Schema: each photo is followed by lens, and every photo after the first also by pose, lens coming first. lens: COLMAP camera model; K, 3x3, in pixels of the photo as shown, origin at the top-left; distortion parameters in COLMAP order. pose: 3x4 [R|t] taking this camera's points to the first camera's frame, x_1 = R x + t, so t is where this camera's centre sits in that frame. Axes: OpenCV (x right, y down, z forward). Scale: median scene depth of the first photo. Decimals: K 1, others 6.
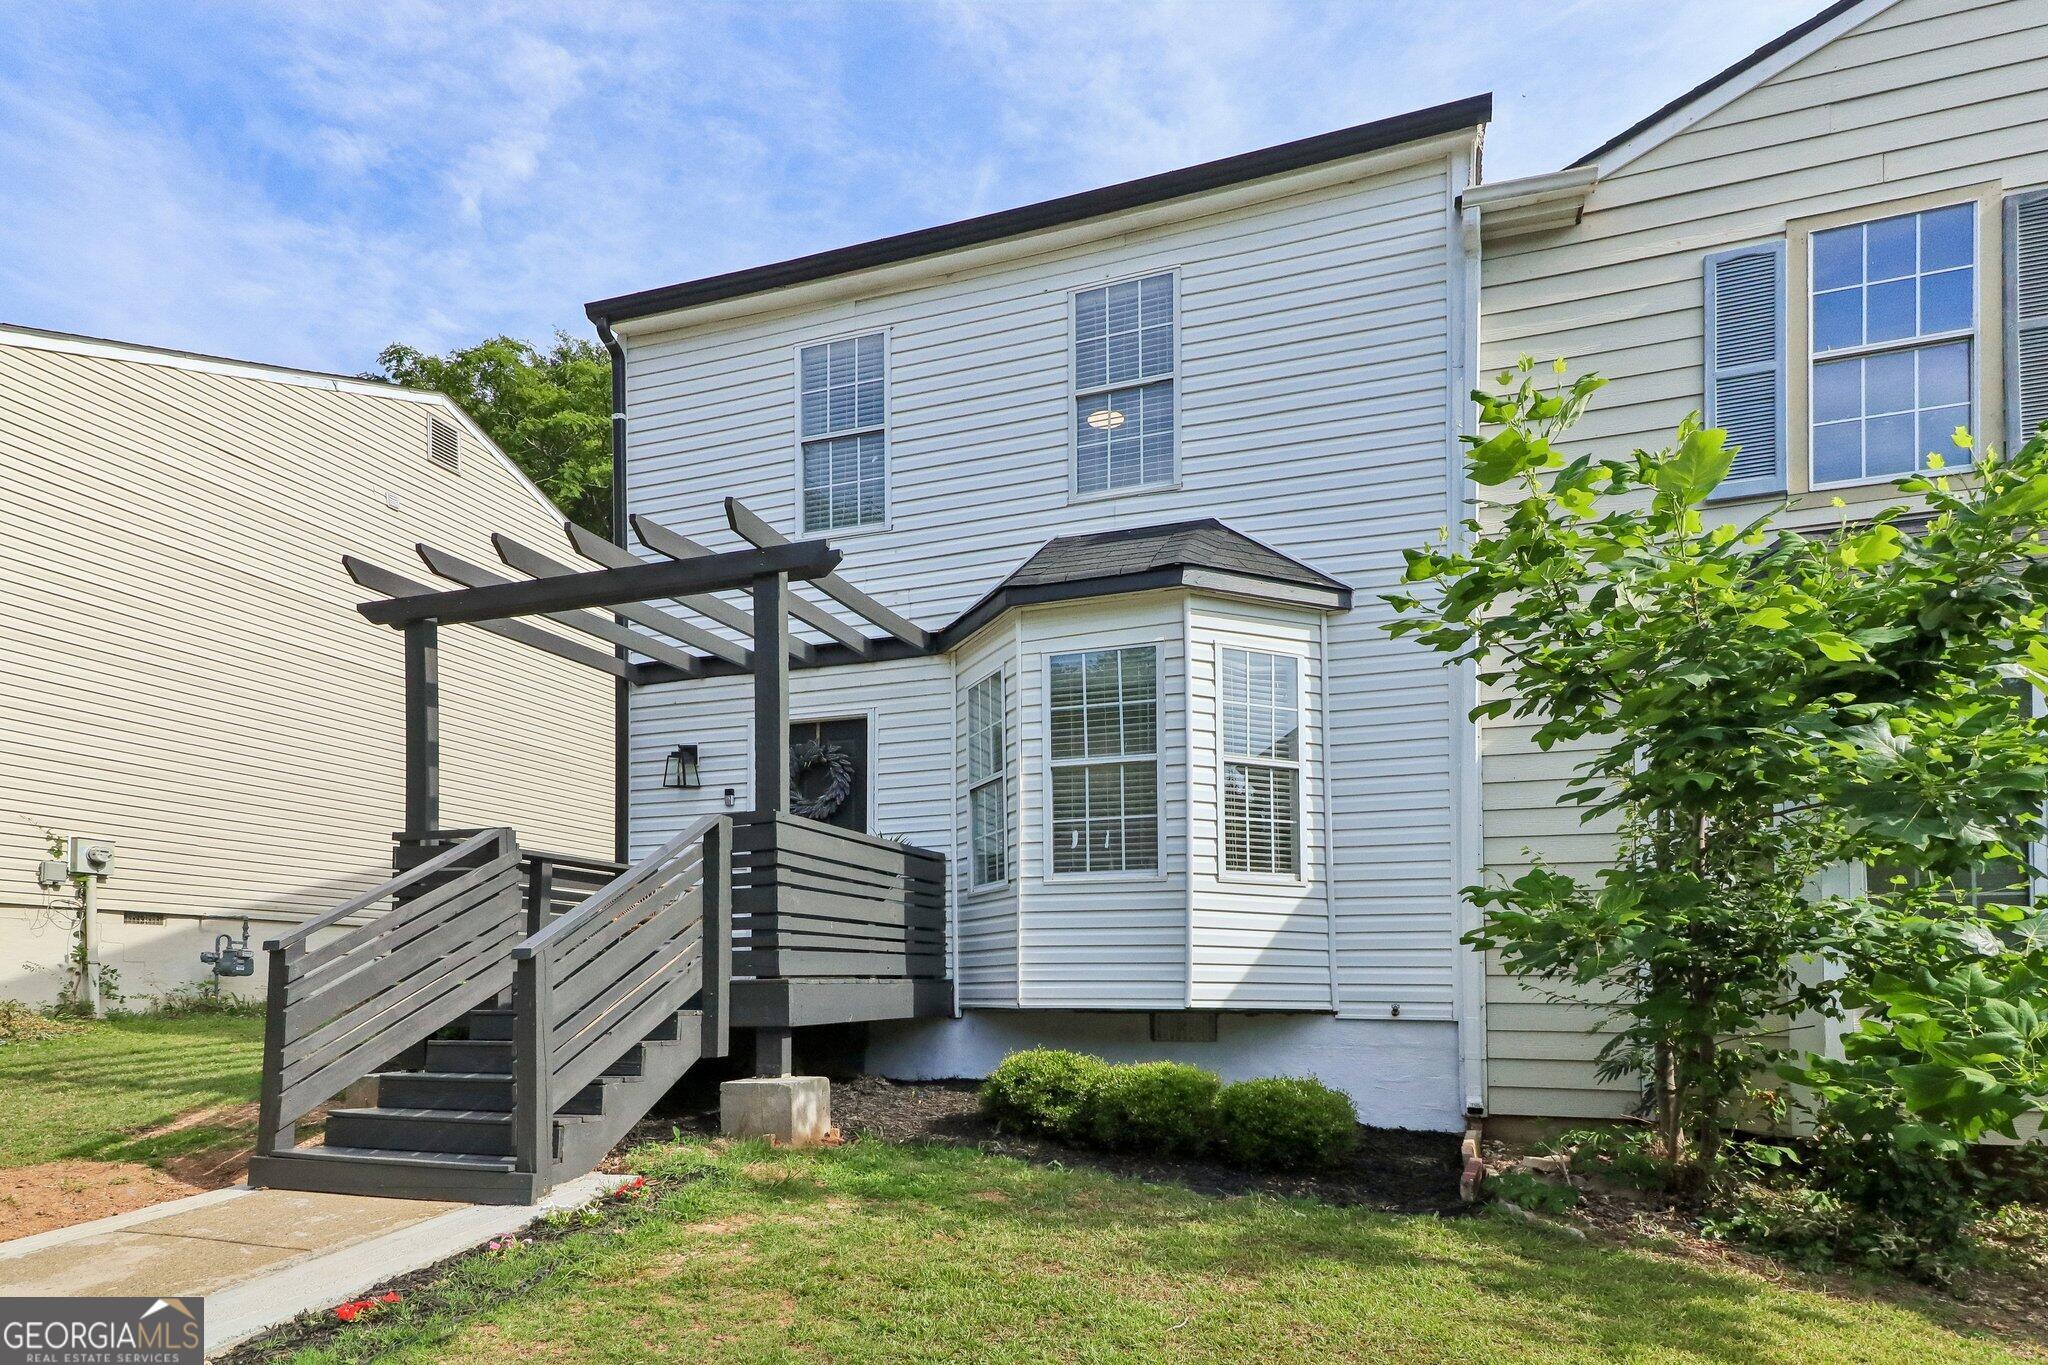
lens RADIAL K [[1078.8, 0, 1022.9], [0, 1078.8, 791.3], [0, 0, 1]] dist [0.036430, -0.000698]
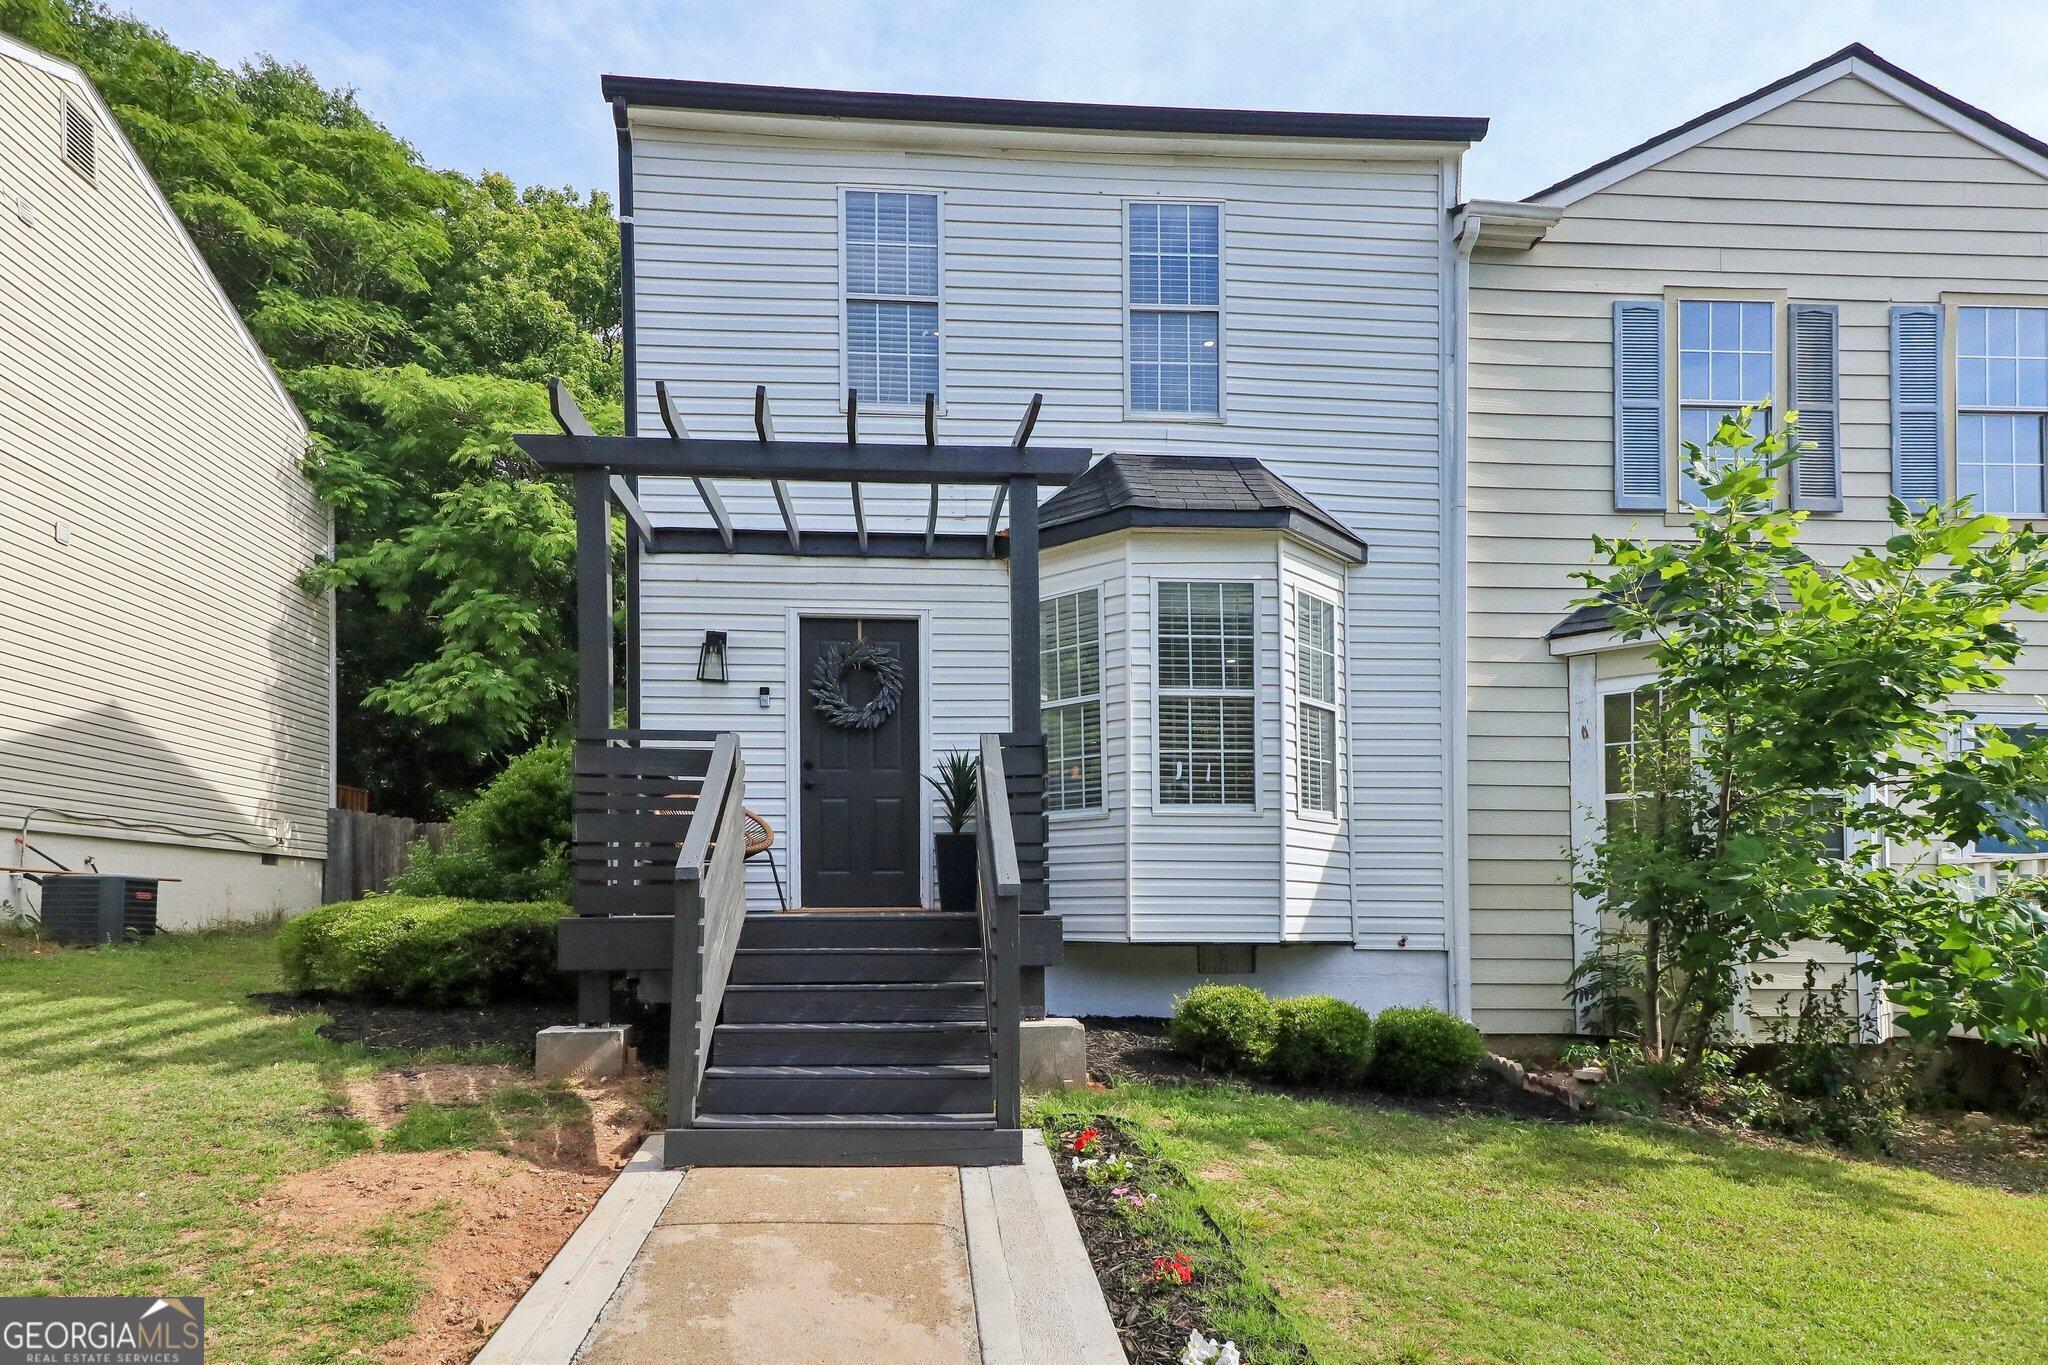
lens RADIAL K [[1211.1, 0, 1024.0], [0, 1211.1, 682.5], [0, 0, 1]] dist [0.038907, -0.000054]
pose [[0.916095, 0.077875, 0.393325, -0.506596], [-0.077061, 0.996866, -0.017888, -0.004825], [-0.393485, -0.013923, 0.919225, 0.035609]]
